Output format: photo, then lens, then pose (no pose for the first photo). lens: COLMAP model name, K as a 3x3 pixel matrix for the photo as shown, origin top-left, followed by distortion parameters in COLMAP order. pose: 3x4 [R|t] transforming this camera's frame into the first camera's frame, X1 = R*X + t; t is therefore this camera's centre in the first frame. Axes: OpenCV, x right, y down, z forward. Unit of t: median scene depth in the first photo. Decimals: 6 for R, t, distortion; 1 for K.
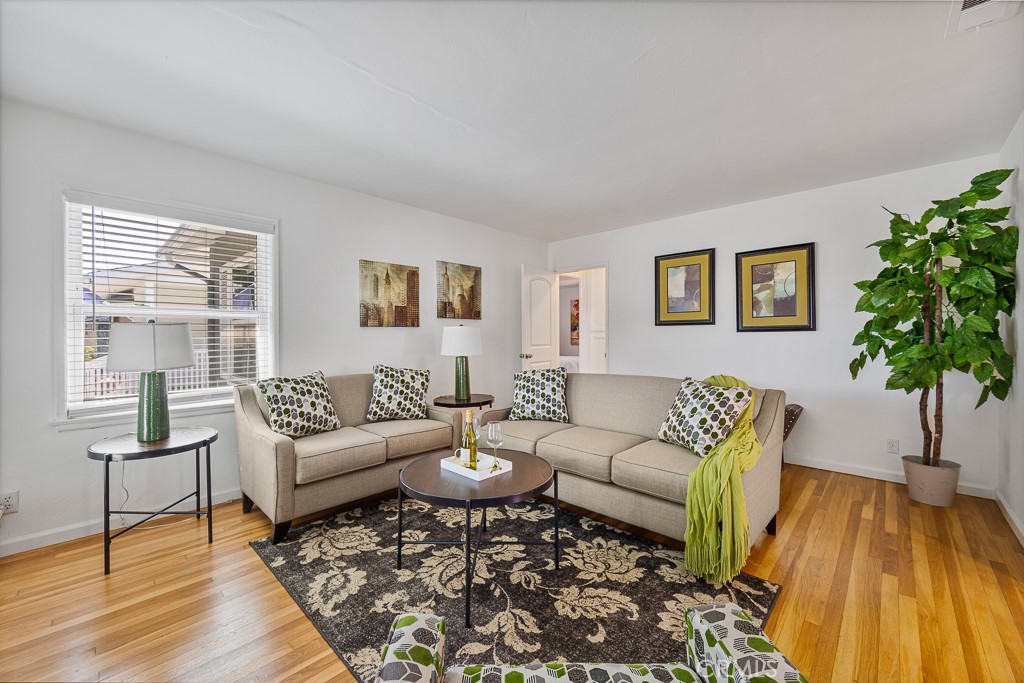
lens RADIAL K [[404.5, 0, 511.4], [0, 404.5, 342.4], [0, 0, 1]] dist [-0.003773, 0.000687]
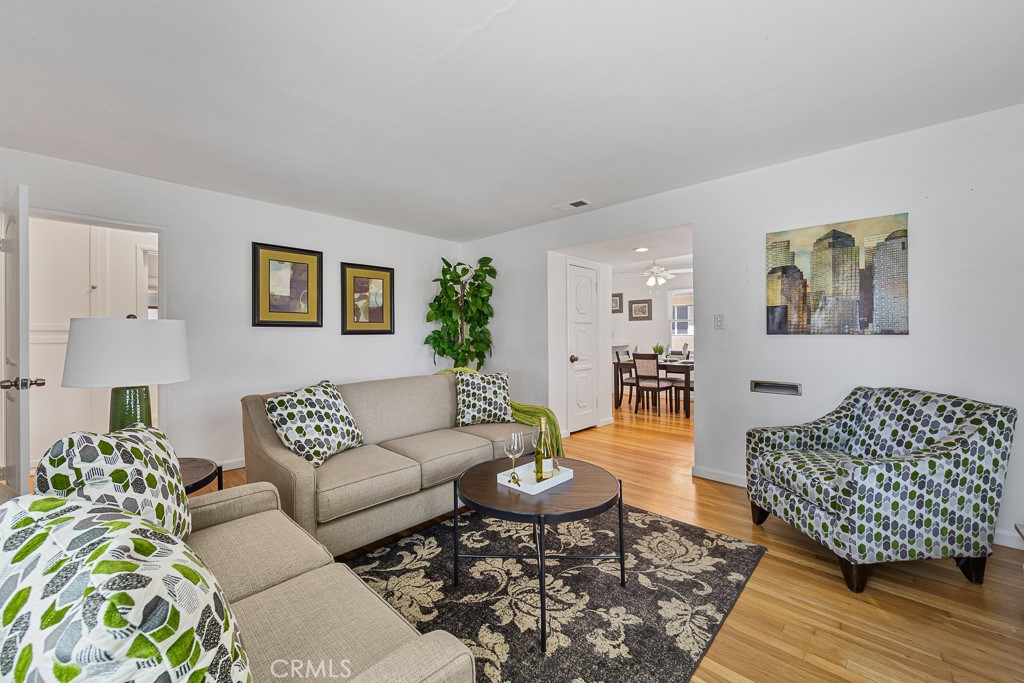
lens RADIAL K [[404.5, 0, 517.4], [0, 404.5, 332.3], [0, 0, 1]] dist [-0.003773, 0.000687]
pose [[-0.011048, 0.014120, 0.999839, -0.806004], [0.020516, 0.999693, -0.013891, -0.011496], [-0.999728, 0.020359, -0.011334, 0.819808]]
